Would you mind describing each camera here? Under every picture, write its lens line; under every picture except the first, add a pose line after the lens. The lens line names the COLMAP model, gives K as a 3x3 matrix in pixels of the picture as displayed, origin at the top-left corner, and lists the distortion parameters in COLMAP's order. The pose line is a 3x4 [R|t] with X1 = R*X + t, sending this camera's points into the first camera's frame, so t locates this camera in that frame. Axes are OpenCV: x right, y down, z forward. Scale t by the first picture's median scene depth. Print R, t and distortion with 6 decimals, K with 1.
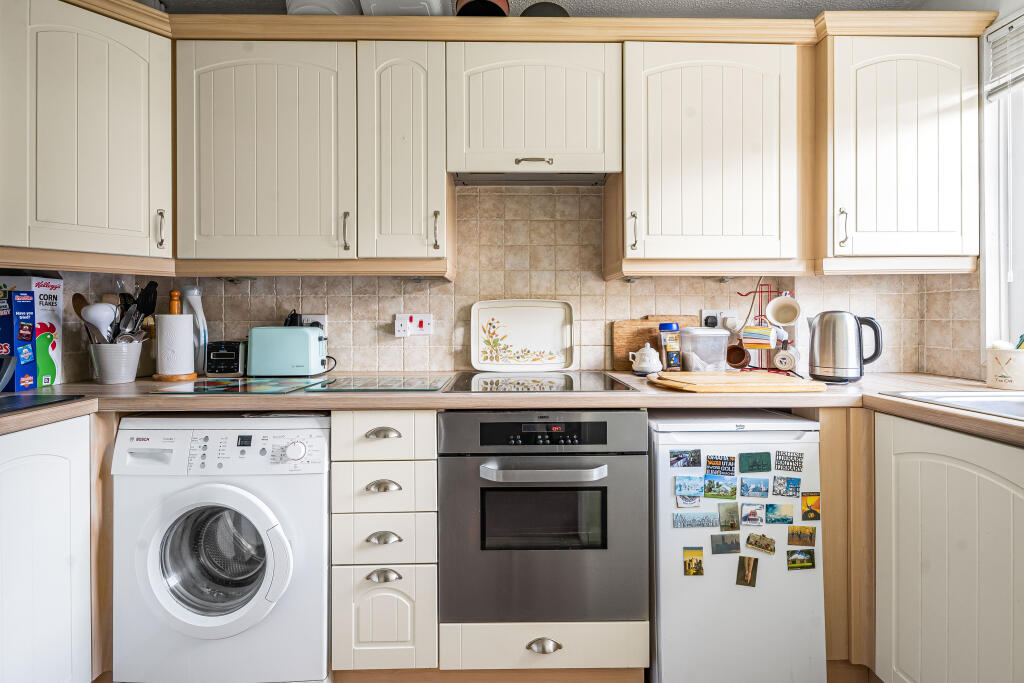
lens RADIAL K [[468.0, 0, 515.5], [0, 468.0, 317.6], [0, 0, 1]] dist [0.001967, 0.000093]
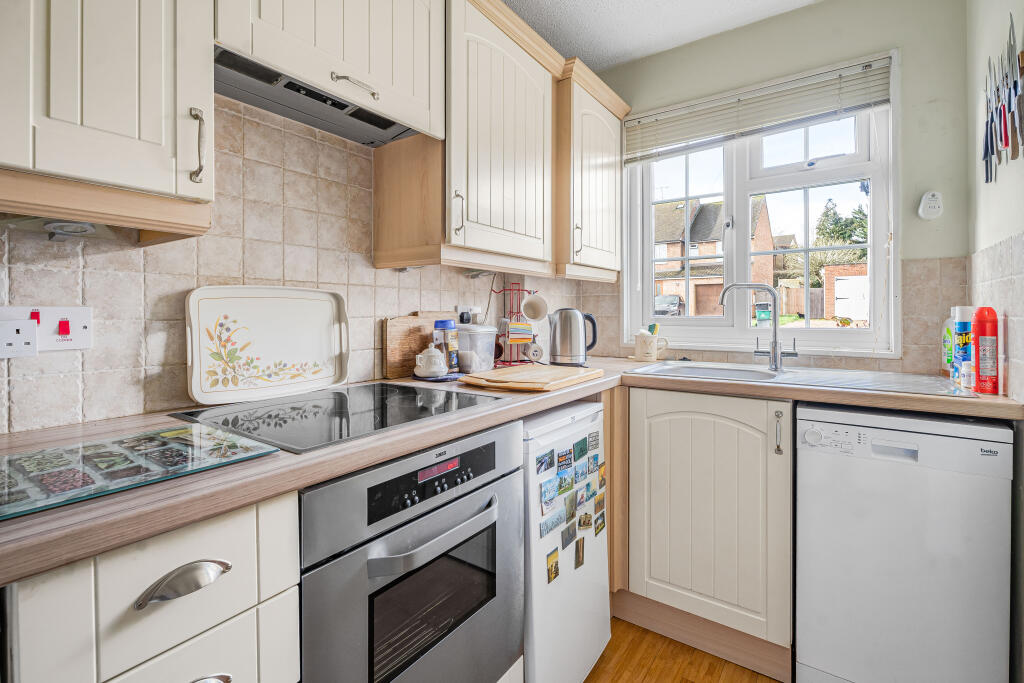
lens RADIAL K [[468.0, 0, 517.1], [0, 468.0, 312.9], [0, 0, 1]] dist [0.001967, 0.000093]
pose [[0.593695, 0.001355, 0.804689, -0.345989], [-0.000583, 0.999999, -0.001254, -0.001348], [-0.804690, 0.000276, 0.593695, 0.374886]]
